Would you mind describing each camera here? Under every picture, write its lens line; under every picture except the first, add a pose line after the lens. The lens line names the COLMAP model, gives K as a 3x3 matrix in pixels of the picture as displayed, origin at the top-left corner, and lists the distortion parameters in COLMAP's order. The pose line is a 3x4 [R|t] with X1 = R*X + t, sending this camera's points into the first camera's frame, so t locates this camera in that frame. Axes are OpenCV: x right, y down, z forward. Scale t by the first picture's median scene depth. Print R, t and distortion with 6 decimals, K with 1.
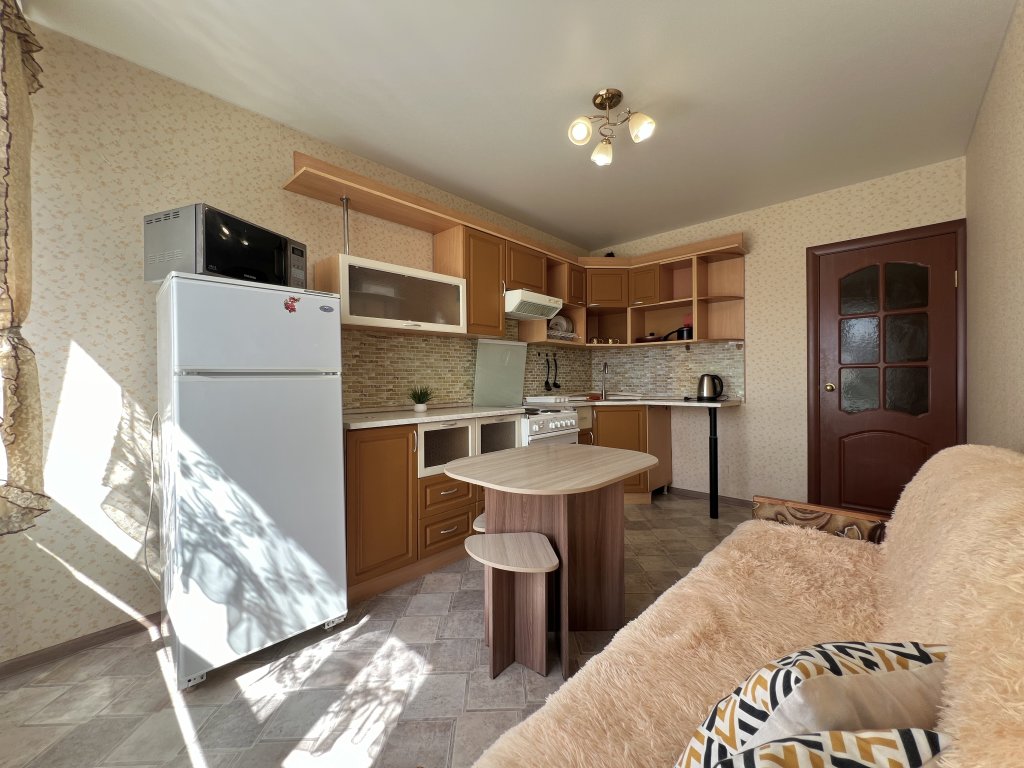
lens RADIAL K [[411.3, 0, 513.6], [0, 411.3, 382.8], [0, 0, 1]] dist [0.001223, -0.000231]
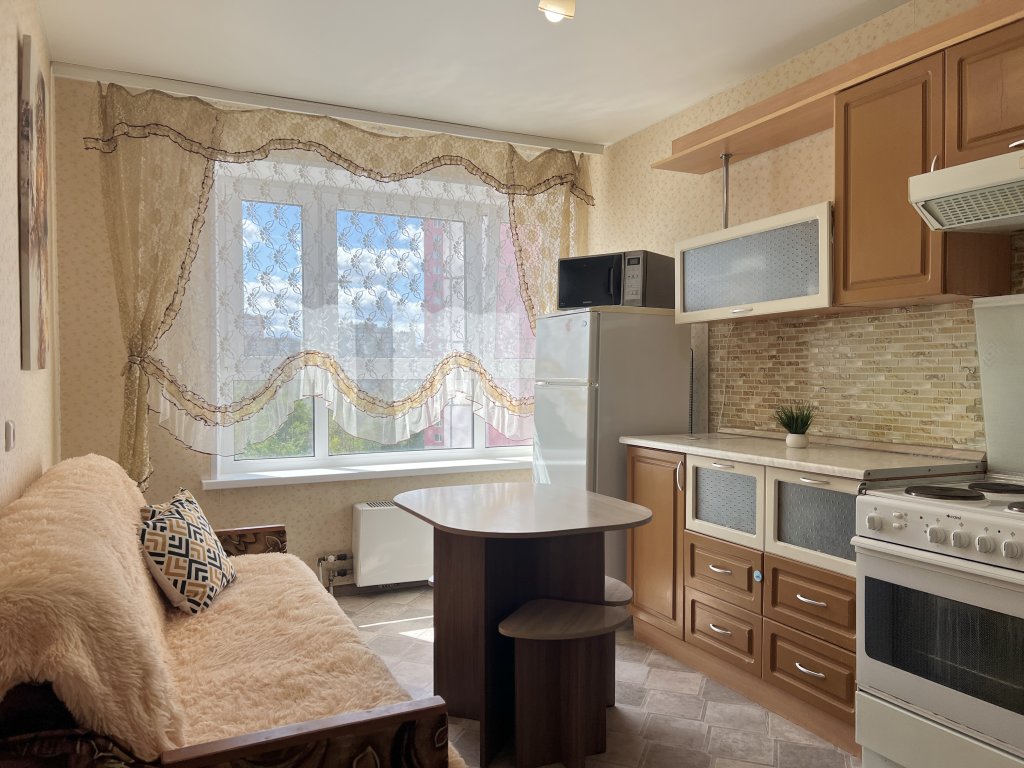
lens RADIAL K [[771.1, 0, 510.9], [0, 771.1, 387.2], [0, 0, 1]] dist [0.054117, -0.053563]
pose [[-0.368487, 0.009922, -0.929580, 0.901590], [-0.025156, 0.999470, 0.020640, -0.025601], [0.929292, 0.030990, -0.368042, 0.950989]]
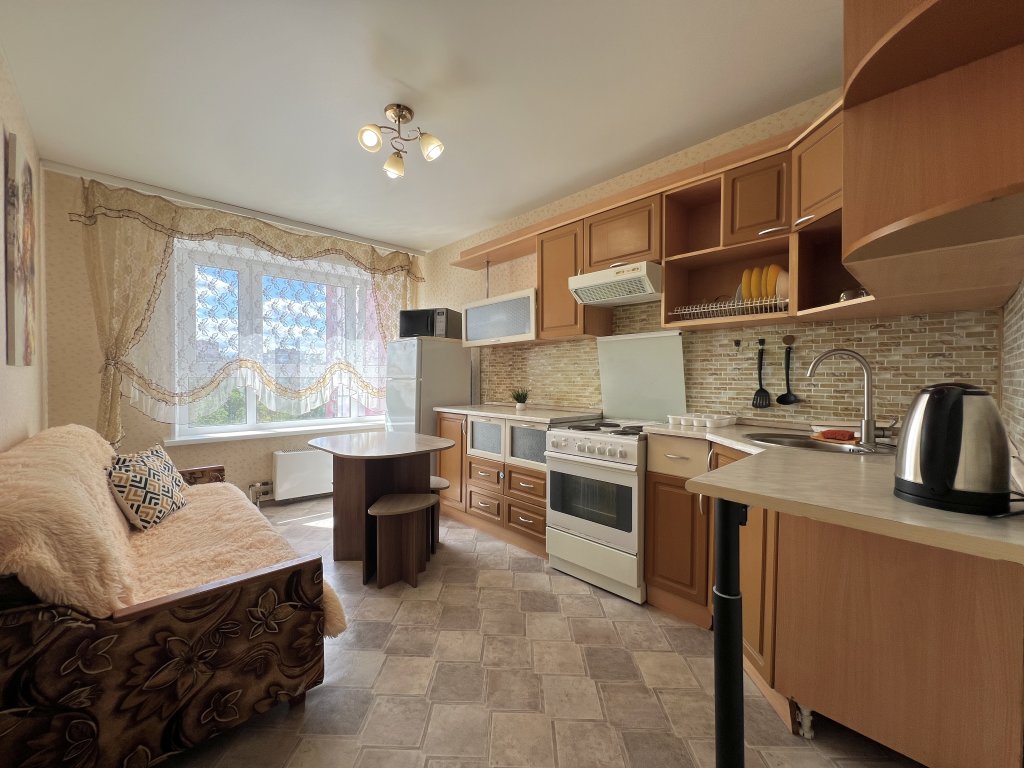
lens RADIAL K [[411.3, 0, 508.5], [0, 411.3, 382.1], [0, 0, 1]] dist [0.001223, -0.000231]
pose [[-0.072722, 0.002395, -0.997349, 0.892847], [-0.026267, 0.999646, 0.004316, -0.011283], [0.997006, 0.026511, -0.072633, 0.970518]]
